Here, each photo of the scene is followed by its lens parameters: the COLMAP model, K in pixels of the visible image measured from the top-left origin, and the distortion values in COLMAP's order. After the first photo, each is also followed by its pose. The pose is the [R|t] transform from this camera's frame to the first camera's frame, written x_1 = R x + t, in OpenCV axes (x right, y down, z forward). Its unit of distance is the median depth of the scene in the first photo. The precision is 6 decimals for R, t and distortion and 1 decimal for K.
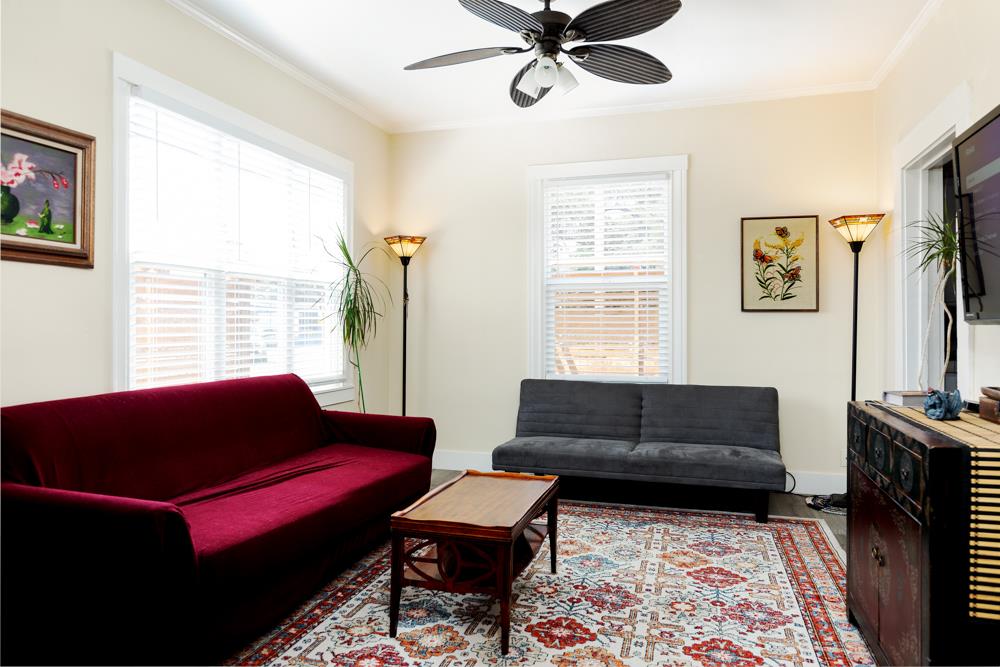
lens RADIAL K [[674.6, 0, 500.0], [0, 674.6, 333.5], [0, 0, 1]] dist [-0.001705, -0.000346]
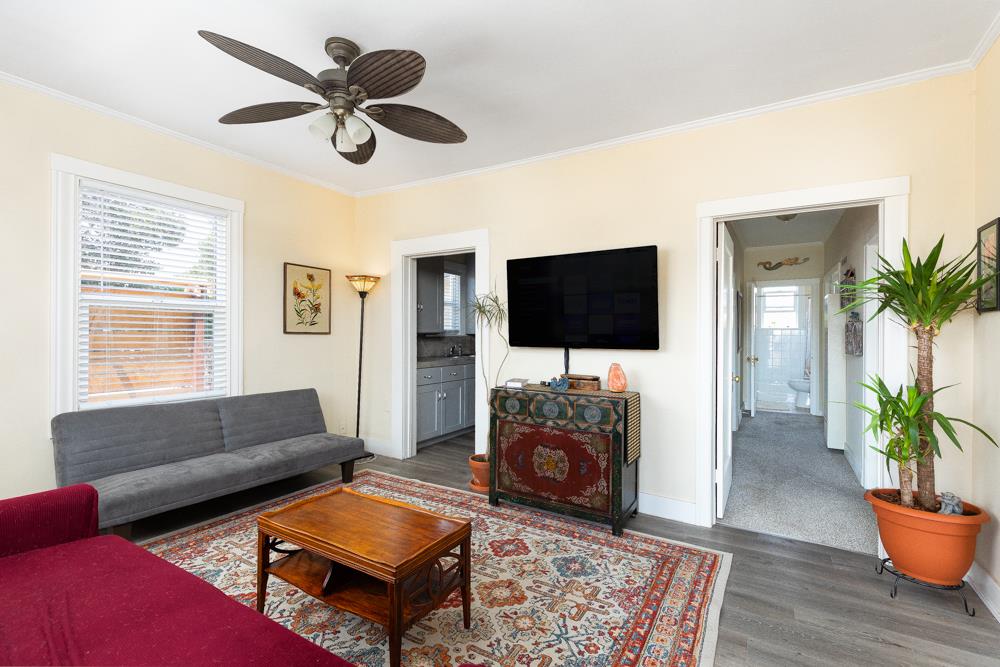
lens RADIAL K [[453.3, 0, 500.0], [0, 453.3, 333.5], [0, 0, 1]] dist [0.000076, 0.000040]
pose [[0.238740, 0.002052, 0.971081, -0.409472], [-0.000135, 0.999998, -0.002080, -0.031177], [-0.971084, 0.000366, 0.238740, 0.388103]]
